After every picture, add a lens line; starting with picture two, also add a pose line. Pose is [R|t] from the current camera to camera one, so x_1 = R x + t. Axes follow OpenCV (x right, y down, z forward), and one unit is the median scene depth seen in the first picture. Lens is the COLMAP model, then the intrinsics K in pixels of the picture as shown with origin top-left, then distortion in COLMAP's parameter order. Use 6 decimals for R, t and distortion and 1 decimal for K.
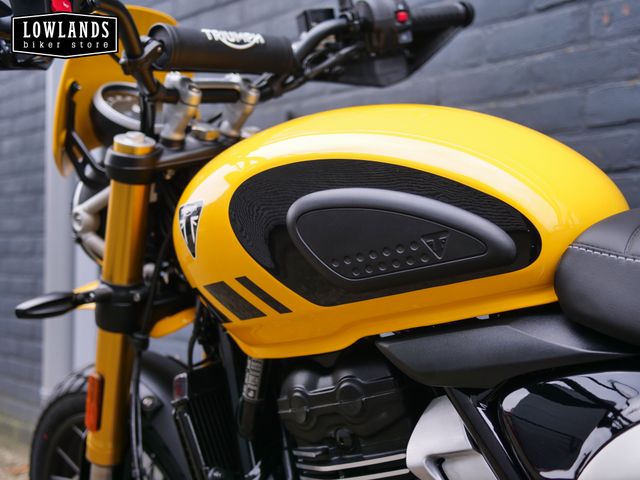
lens RADIAL K [[737.3, 0, 317.6], [0, 737.3, 241.7], [0, 0, 1]] dist [0.006626, 0.000000]
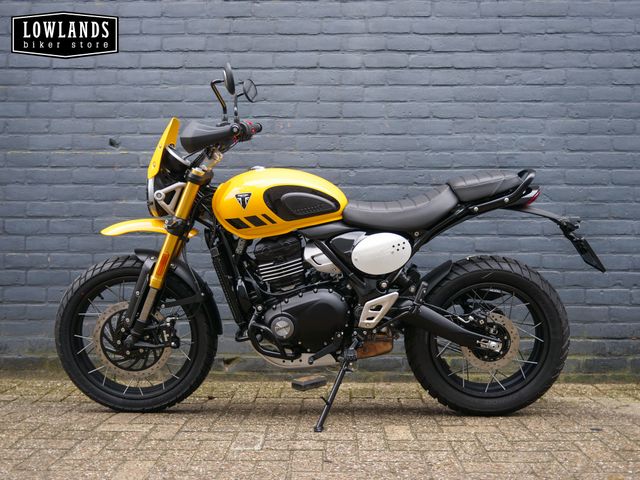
lens RADIAL K [[737.3, 0, 319.0], [0, 737.3, 243.3], [0, 0, 1]] dist [0.006626, 0.000000]
pose [[0.739314, -0.001482, 0.673359, -1.774955], [-0.013392, 0.999767, 0.016903, 0.094273], [-0.673228, -0.021514, 0.739122, -1.443113]]
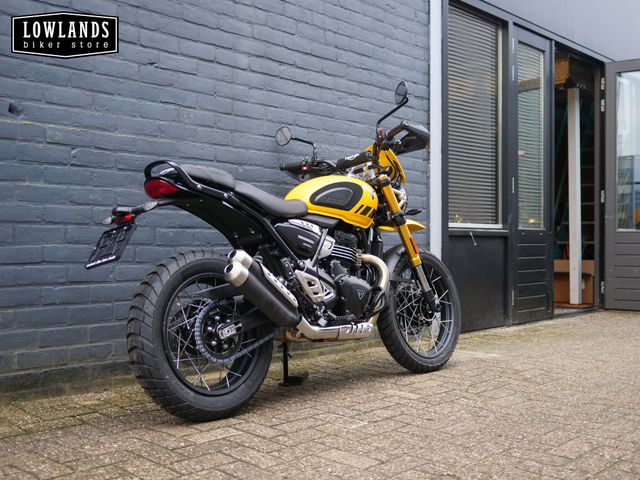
lens RADIAL K [[737.3, 0, 320.5], [0, 737.3, 242.5], [0, 0, 1]] dist [0.006626, 0.000000]
pose [[0.001389, -0.011703, 0.999931, -3.012387], [-0.034628, 0.999331, 0.011744, 0.126520], [-0.999399, -0.034642, 0.000983, 0.710500]]
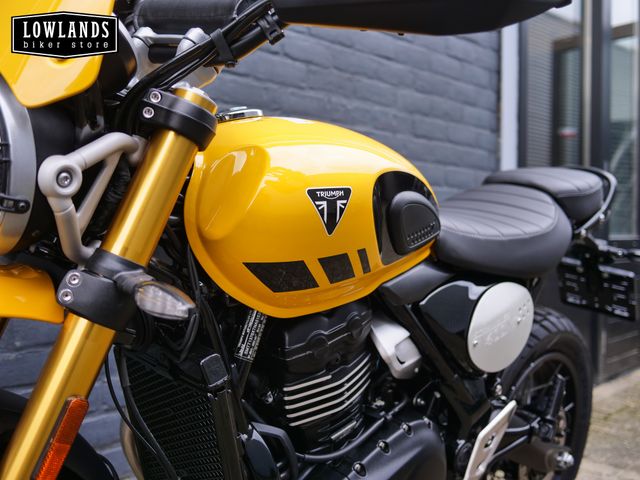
lens RADIAL K [[737.3, 0, 318.6], [0, 737.3, 236.9], [0, 0, 1]] dist [0.006626, 0.000000]
pose [[-0.027419, -0.022773, 0.999365, -1.046067], [-0.038576, 0.999020, 0.021707, 0.000372], [-0.998879, -0.037956, -0.028270, 0.816056]]
